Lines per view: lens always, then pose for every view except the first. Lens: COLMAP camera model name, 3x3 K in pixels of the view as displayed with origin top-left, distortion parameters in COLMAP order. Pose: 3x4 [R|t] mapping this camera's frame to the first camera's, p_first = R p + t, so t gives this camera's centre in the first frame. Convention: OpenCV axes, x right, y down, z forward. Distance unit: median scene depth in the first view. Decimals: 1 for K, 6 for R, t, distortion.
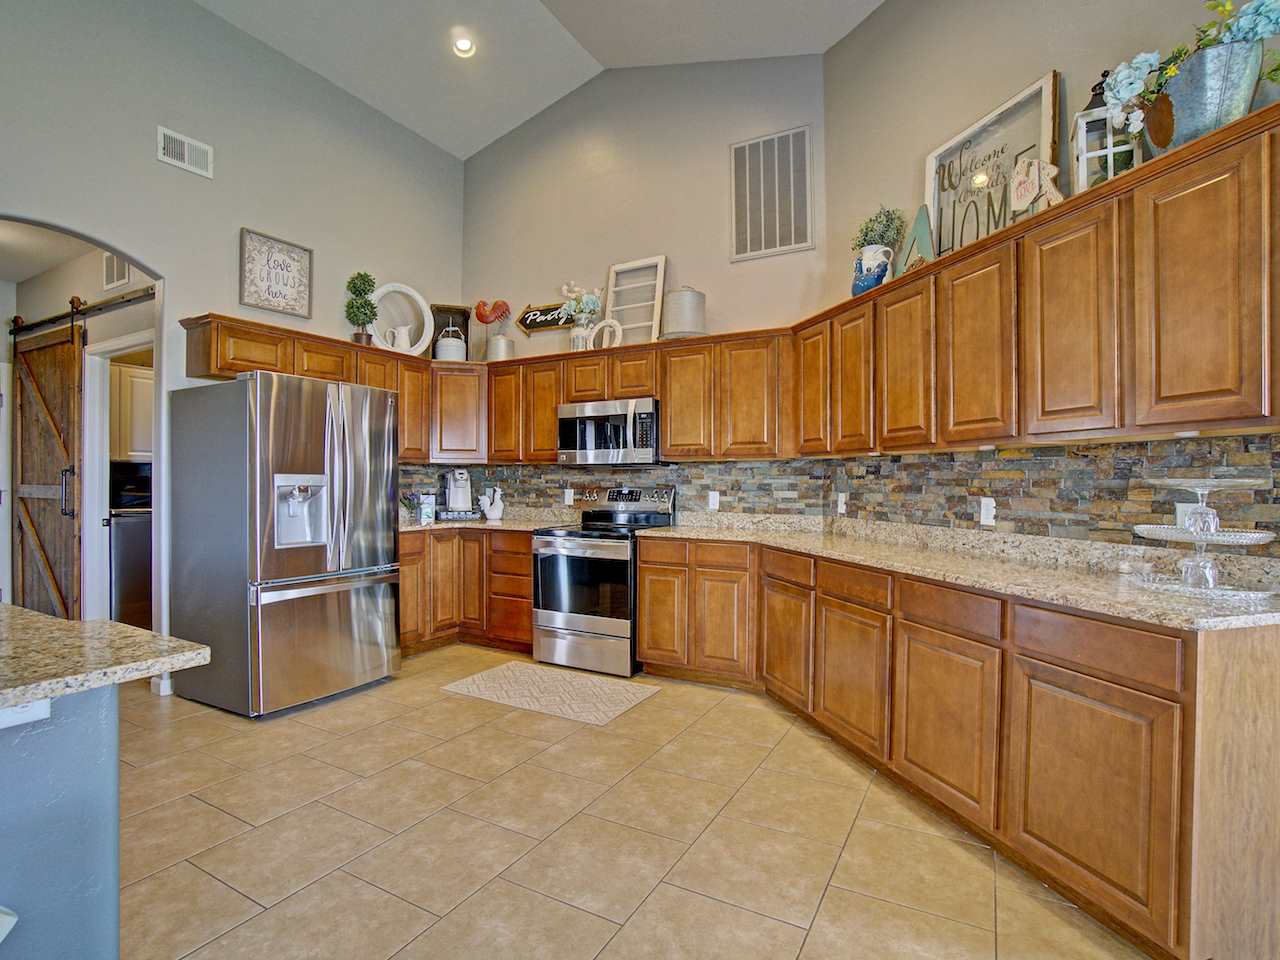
lens RADIAL K [[646.8, 0, 644.5], [0, 646.8, 478.2], [0, 0, 1]] dist [-0.030345, 0.006358]
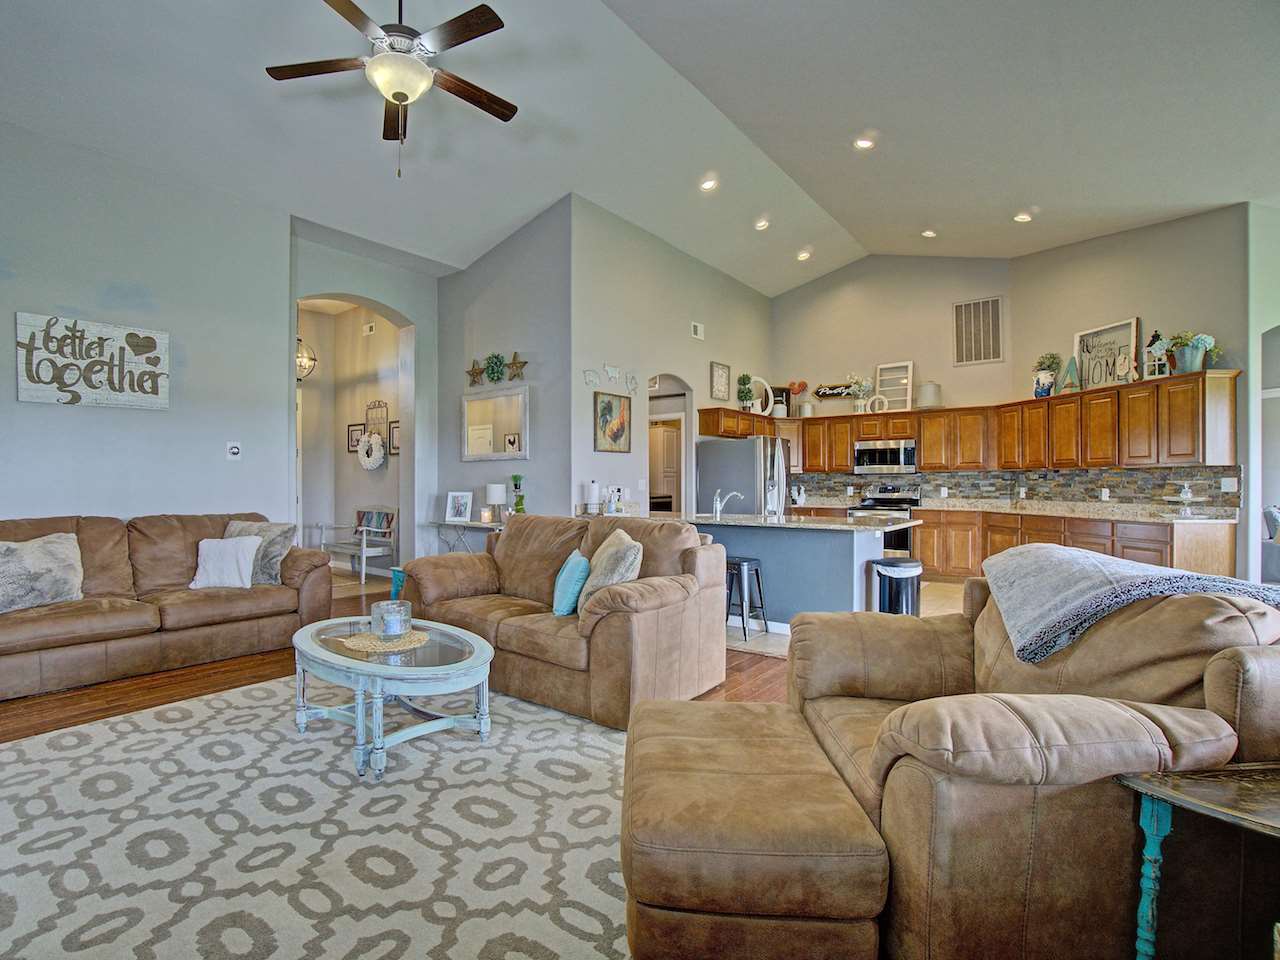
lens RADIAL K [[651.1, 0, 635.0], [0, 651.1, 477.2], [0, 0, 1]] dist [0.023690, 0.004323]
pose [[0.992751, -0.006356, -0.120021, -0.672354], [0.006067, 0.999978, -0.002776, -0.011749], [0.120036, 0.002028, 0.992767, -1.219773]]
